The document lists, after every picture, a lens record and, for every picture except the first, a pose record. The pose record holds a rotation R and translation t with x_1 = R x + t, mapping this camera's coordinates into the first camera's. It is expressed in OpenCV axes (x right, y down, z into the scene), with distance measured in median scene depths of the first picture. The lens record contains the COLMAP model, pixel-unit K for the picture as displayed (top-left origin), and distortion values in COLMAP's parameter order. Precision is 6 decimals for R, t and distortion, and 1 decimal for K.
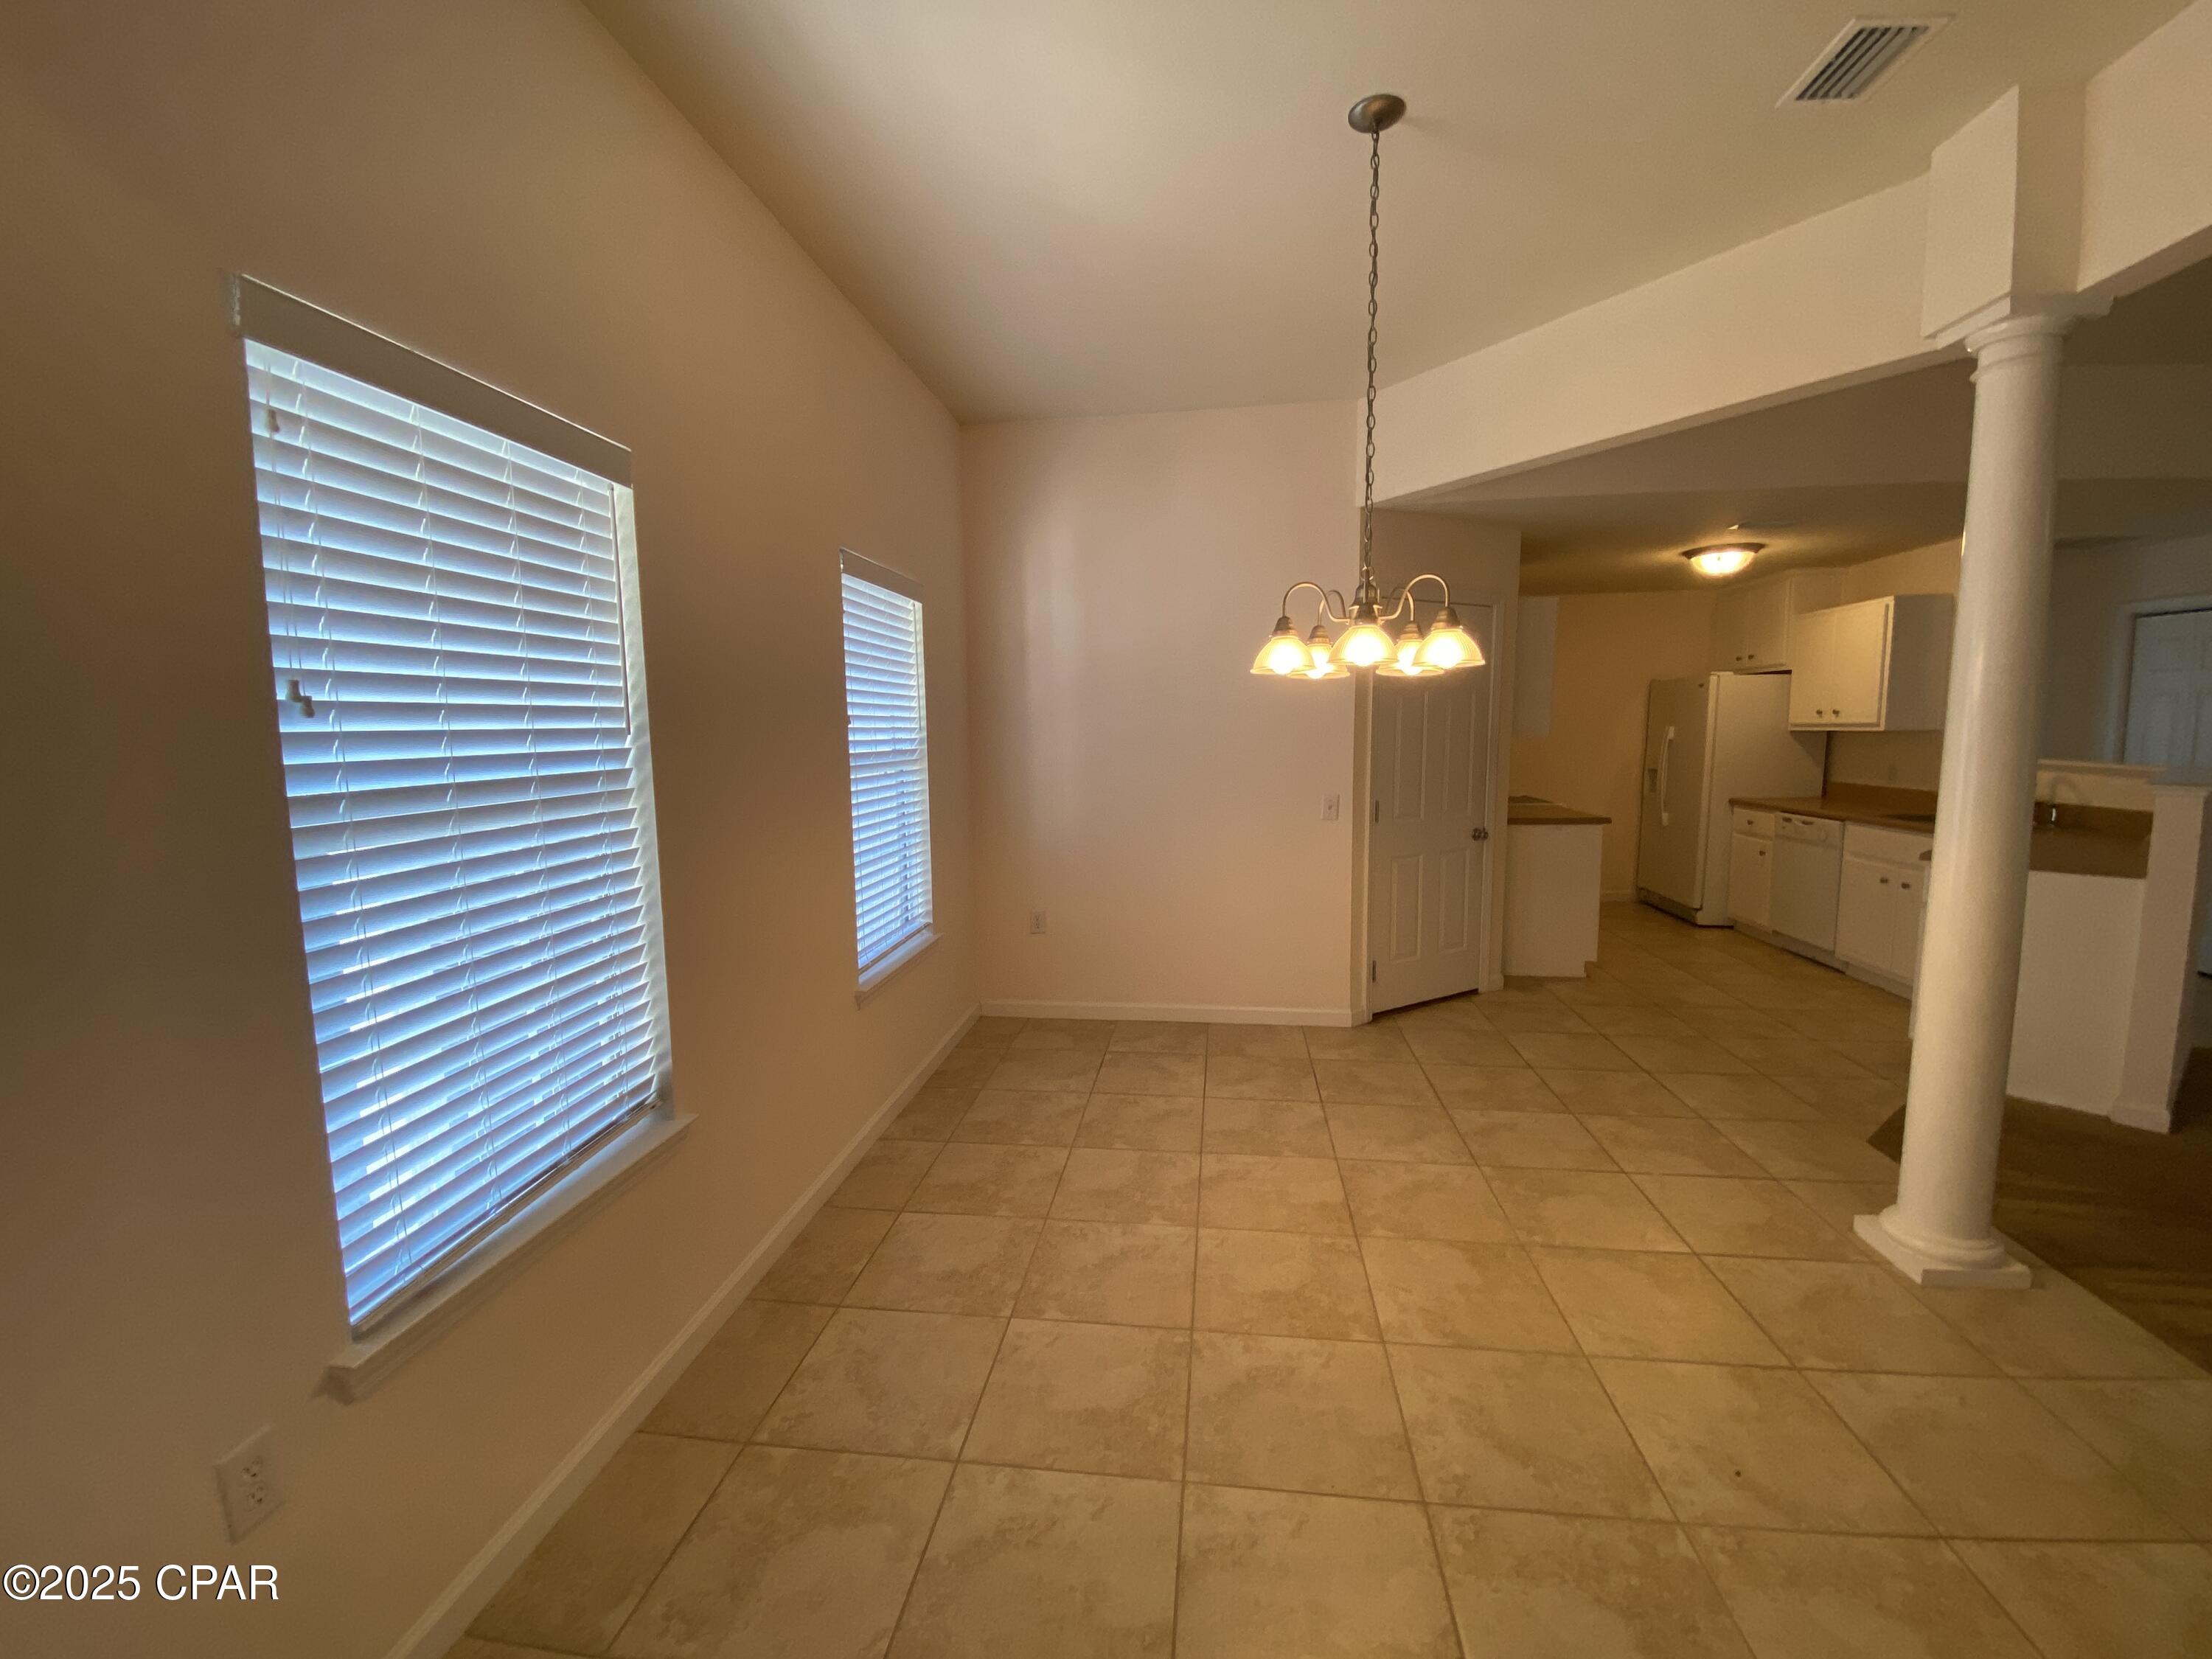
lens RADIAL K [[904.4, 0, 1101.6], [0, 904.4, 822.4], [0, 0, 1]] dist [0.044943, -0.033078]
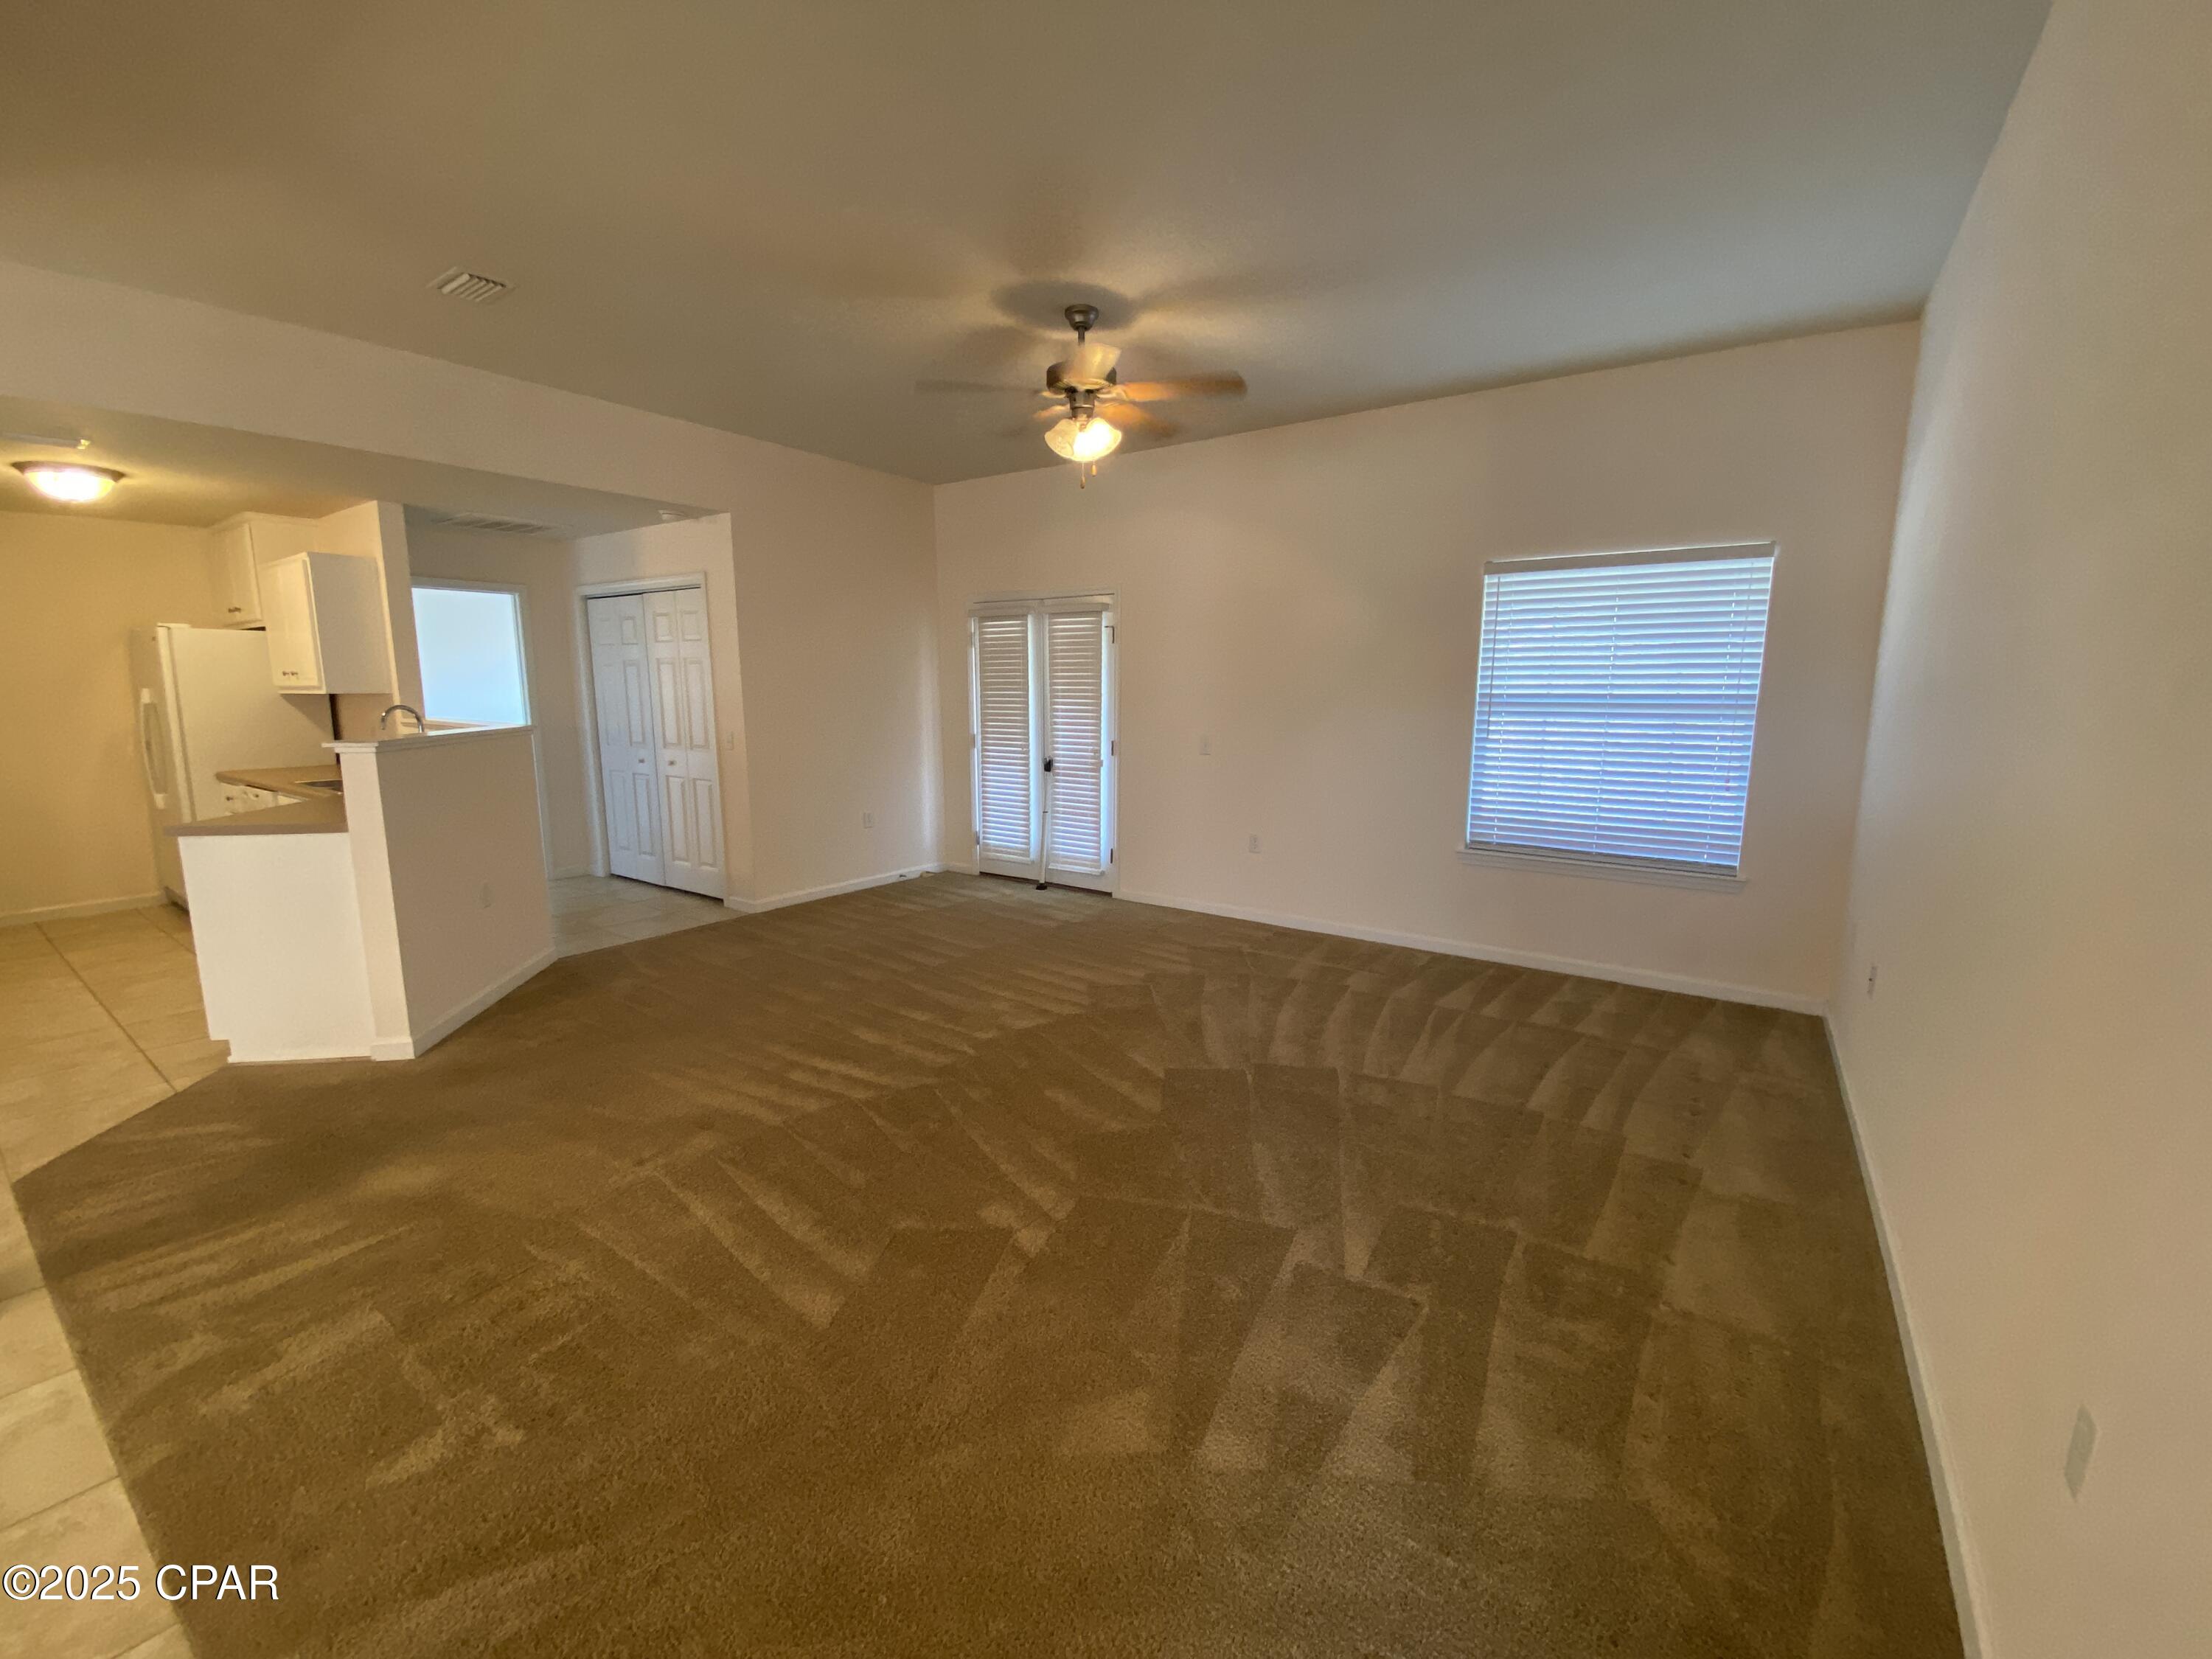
lens RADIAL K [[904.4, 0, 1101.6], [0, 904.4, 822.4], [0, 0, 1]] dist [0.044943, -0.033078]
pose [[0.477737, -0.116581, 0.870733, 0.369775], [0.084605, 0.992654, 0.086486, 0.018455], [-0.874419, 0.032351, 0.484091, -0.168661]]
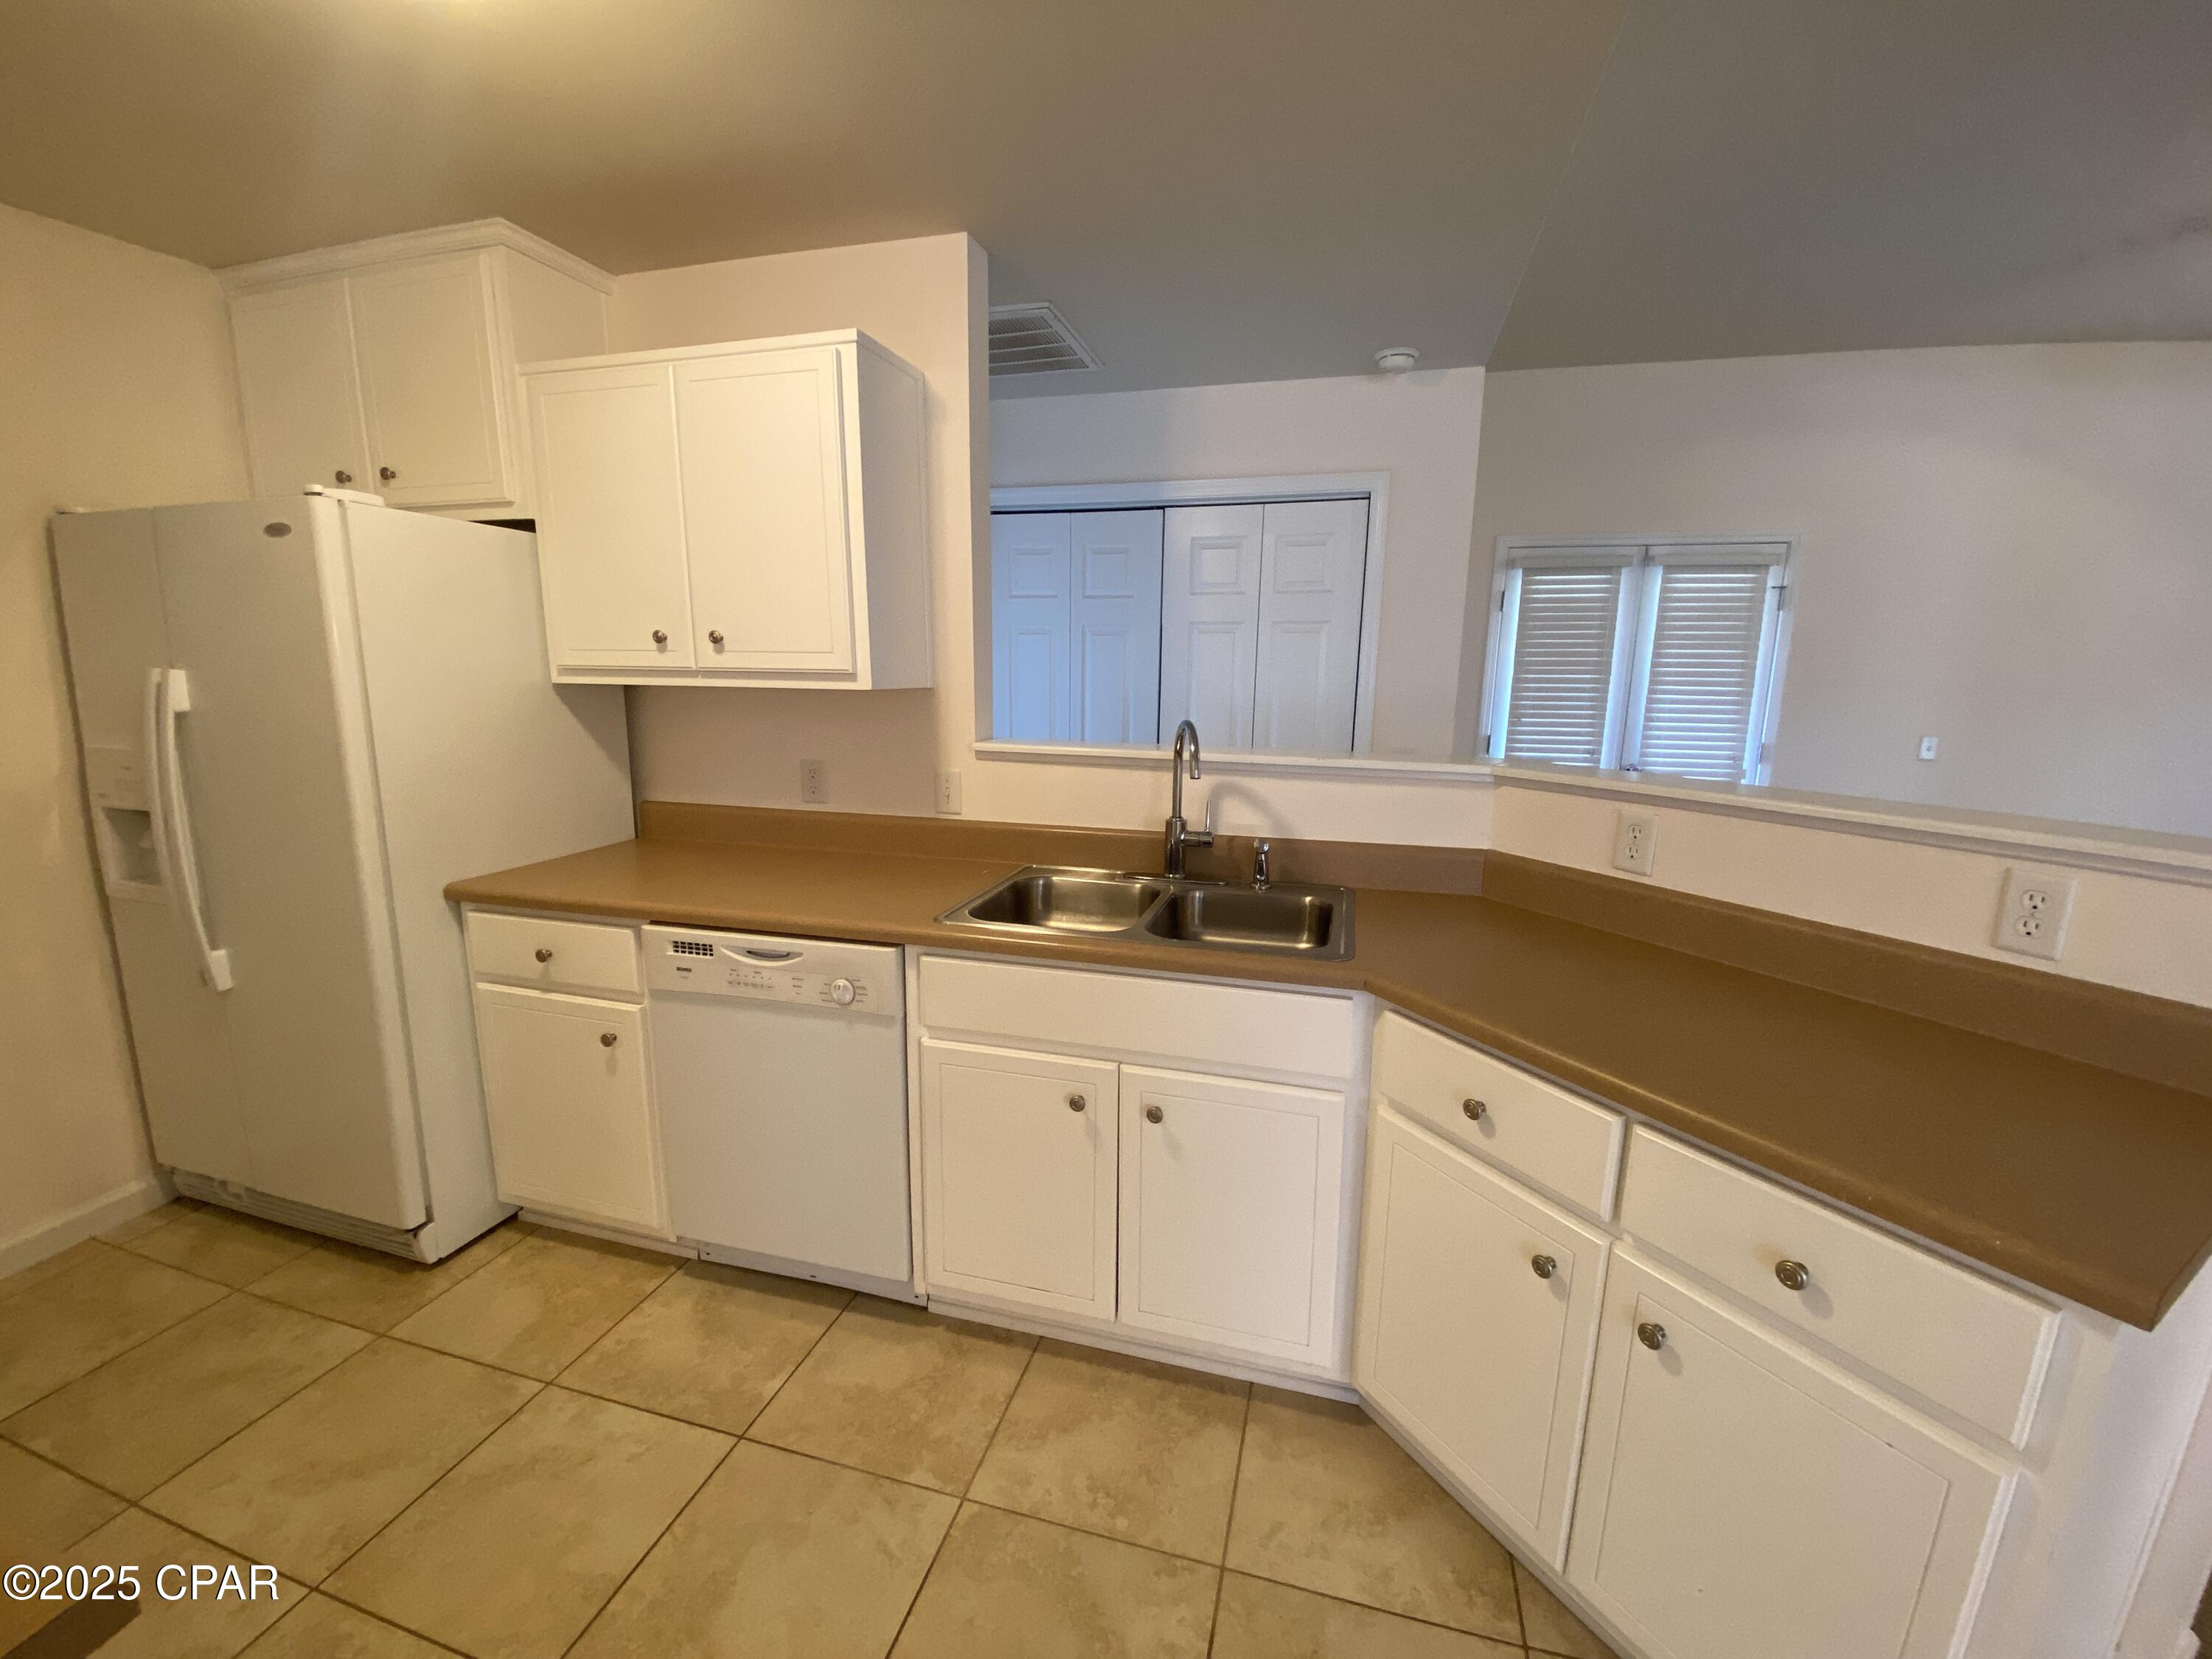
lens RADIAL K [[904.4, 0, 1101.6], [0, 904.4, 822.4], [0, 0, 1]] dist [0.044943, -0.033078]
pose [[0.145411, -0.158477, 0.976596, 0.442097], [0.091021, 0.985045, 0.146295, -0.086580], [-0.985175, 0.067618, 0.157661, 0.794330]]
